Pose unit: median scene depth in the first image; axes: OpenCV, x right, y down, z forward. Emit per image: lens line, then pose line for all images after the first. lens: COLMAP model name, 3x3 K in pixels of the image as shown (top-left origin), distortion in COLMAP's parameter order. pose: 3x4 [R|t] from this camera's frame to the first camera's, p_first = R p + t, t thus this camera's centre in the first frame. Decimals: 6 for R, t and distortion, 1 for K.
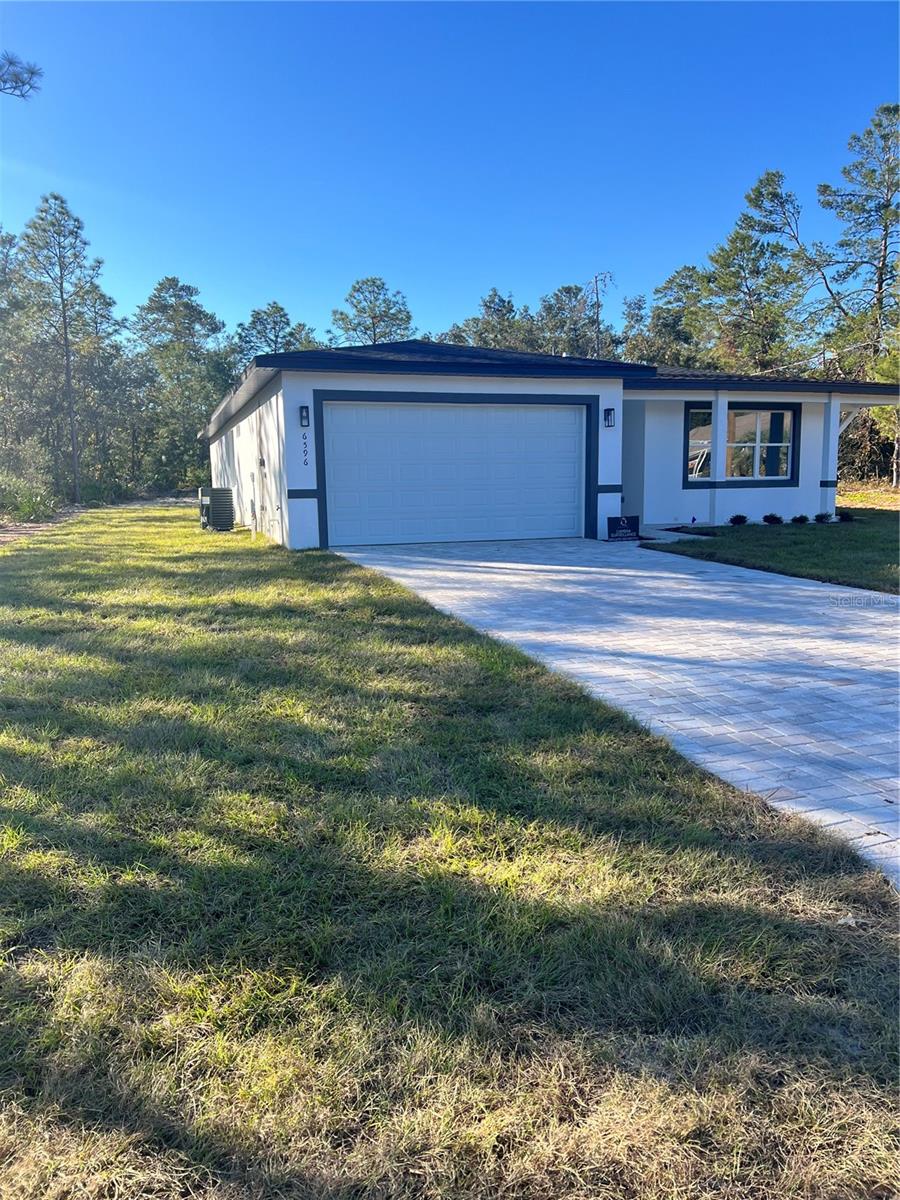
lens RADIAL K [[900.0, 0, 441.7], [0, 900.0, 595.9], [0, 0, 1]] dist [0.067607, -0.075346]
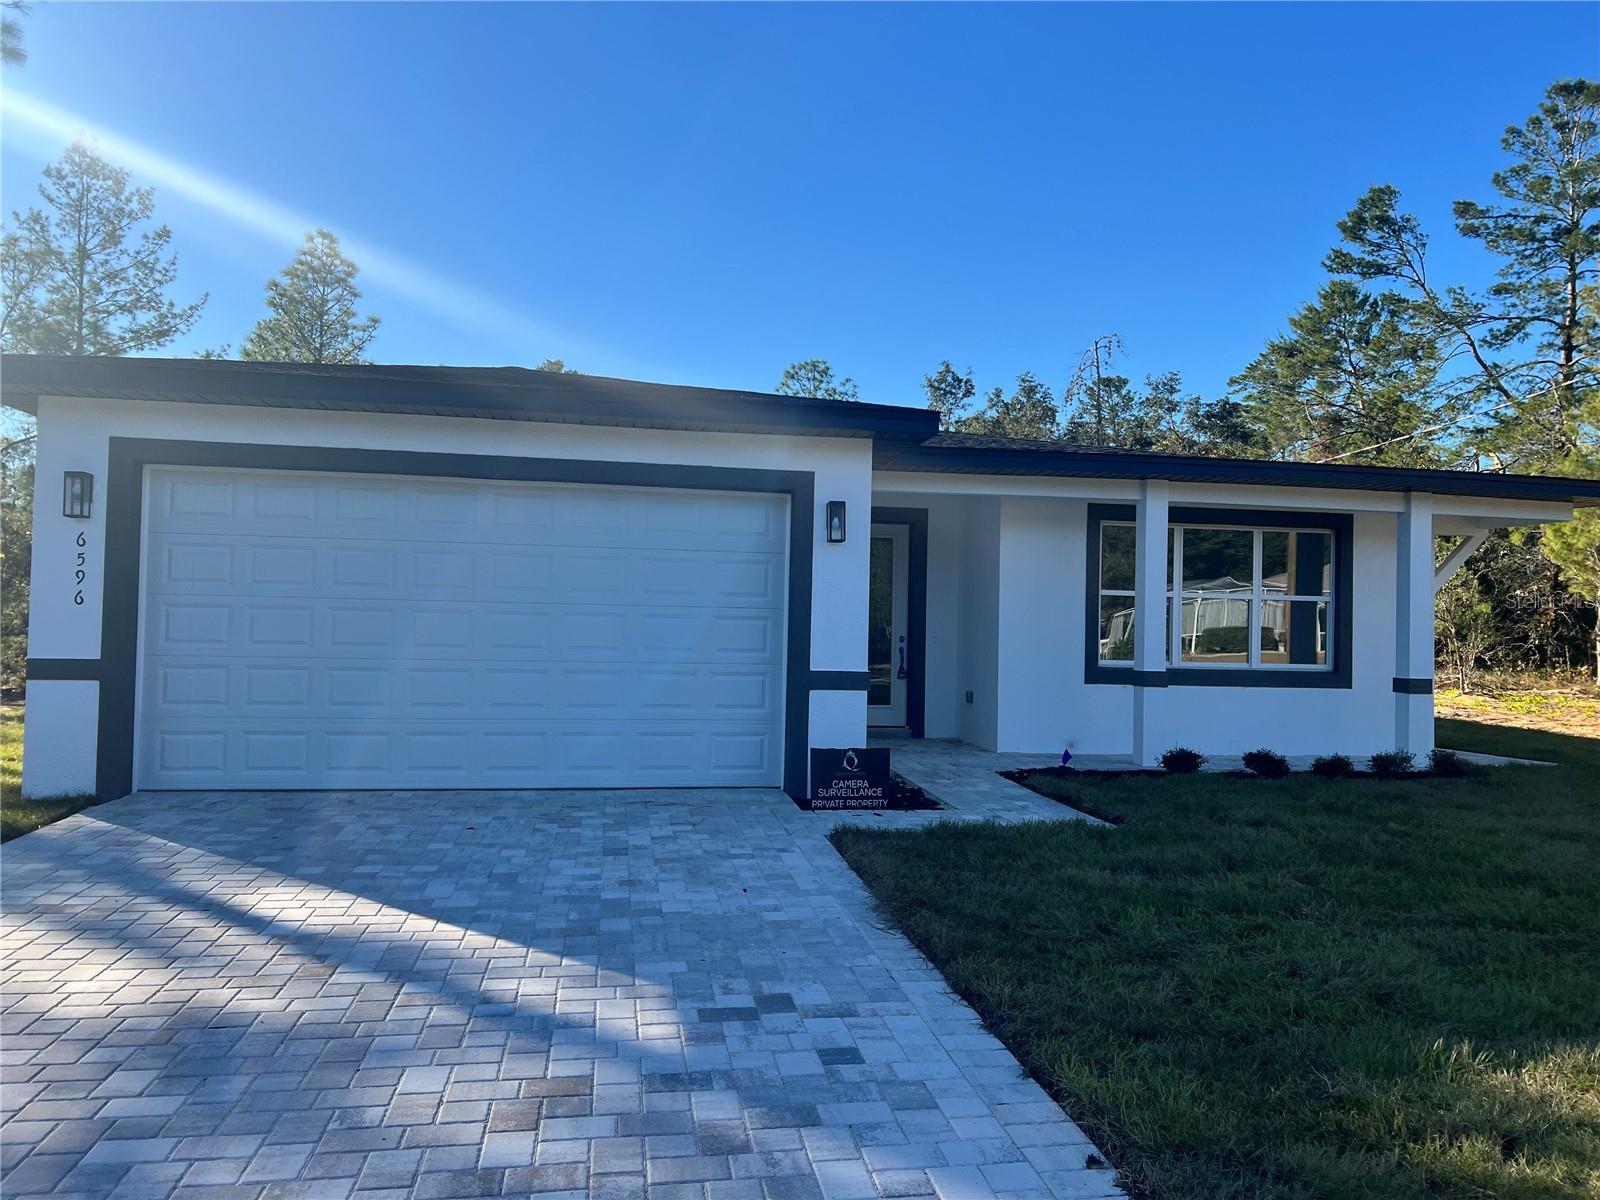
lens RADIAL K [[1200.0, 0, 791.9], [0, 1200.0, 604.8], [0, 0, 1]] dist [0.067607, -0.075346]
pose [[0.988896, 0.029300, -0.145695, 0.089375], [-0.051225, 0.987494, -0.149102, -0.024509], [0.139505, 0.154909, 0.978029, 0.153040]]
